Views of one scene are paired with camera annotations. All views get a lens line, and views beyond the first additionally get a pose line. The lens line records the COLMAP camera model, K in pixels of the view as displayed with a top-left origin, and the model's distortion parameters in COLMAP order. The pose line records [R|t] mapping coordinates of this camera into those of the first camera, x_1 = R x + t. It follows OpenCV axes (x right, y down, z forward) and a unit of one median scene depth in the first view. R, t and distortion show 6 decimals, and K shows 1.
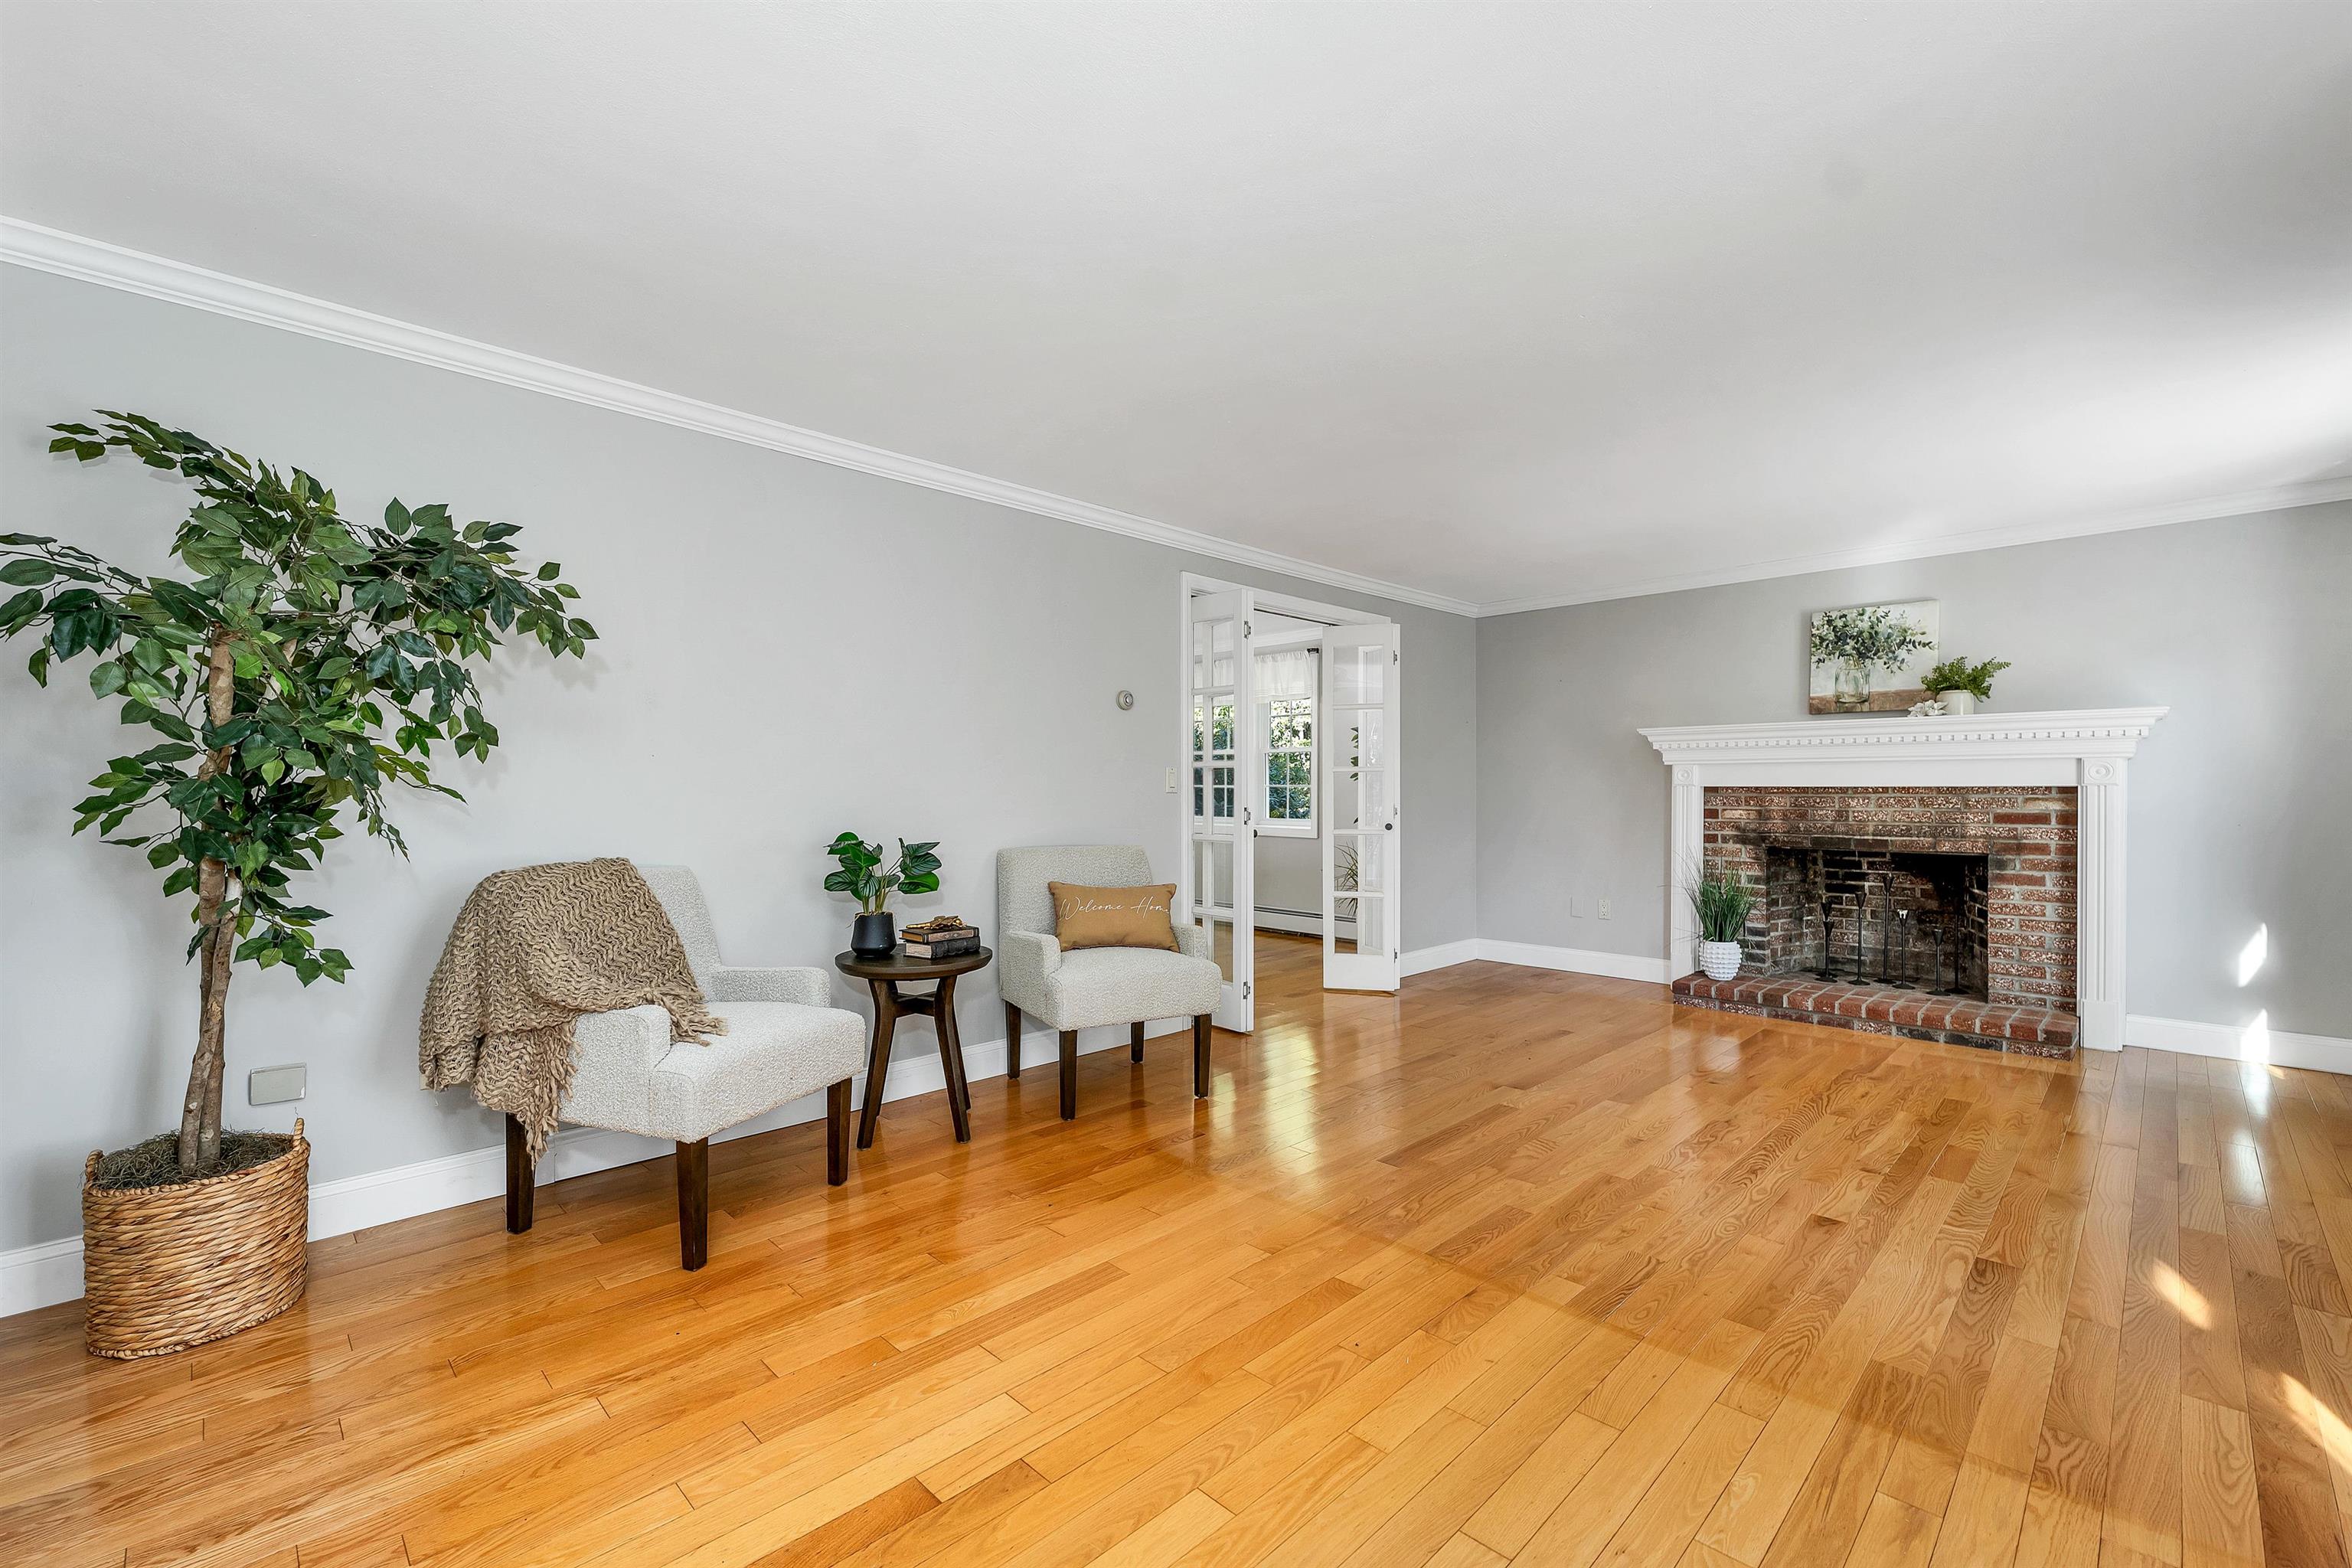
lens RADIAL K [[969.5, 0, 1174.5], [0, 969.5, 795.4], [0, 0, 1]] dist [0.000716, -0.000292]
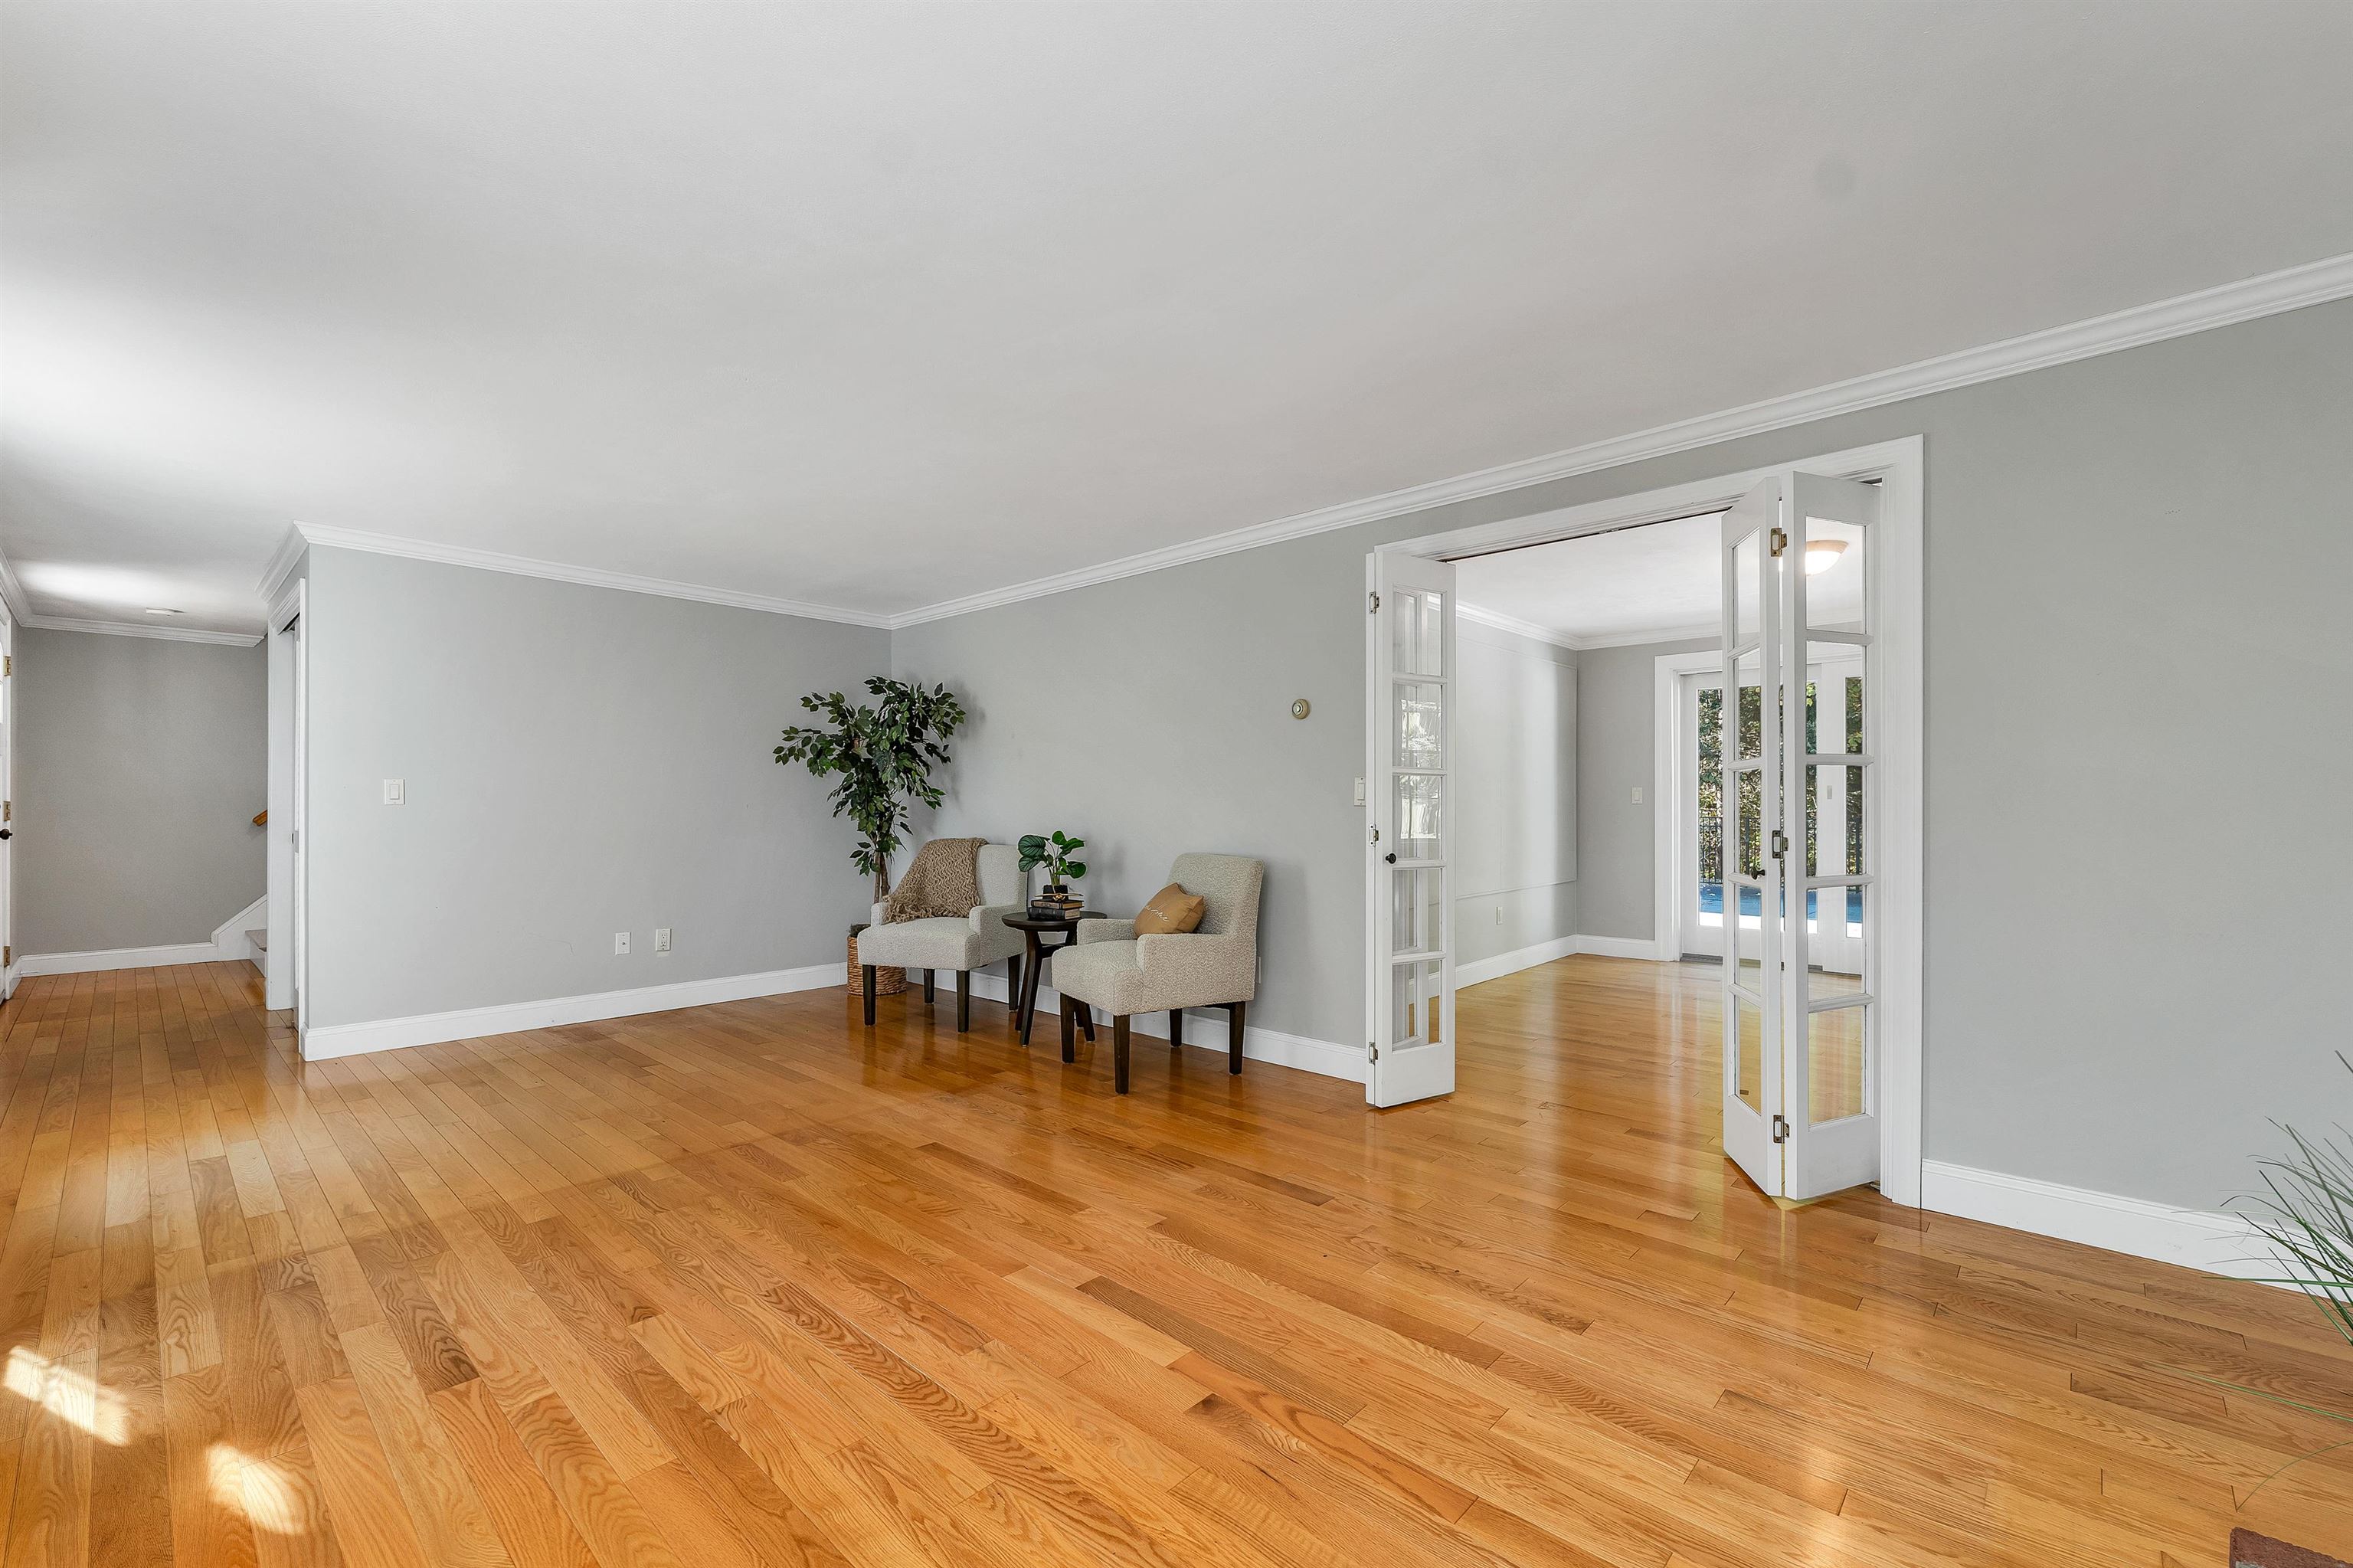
lens RADIAL K [[964.3, 0, 1176.5], [0, 964.3, 784.0], [0, 0, 1]] dist [0.000493, 0.000195]
pose [[0.059326, -0.017779, -0.998080, 1.711059], [0.000990, 0.999842, -0.017751, -0.012814], [0.998238, 0.000065, 0.059334, 1.561795]]
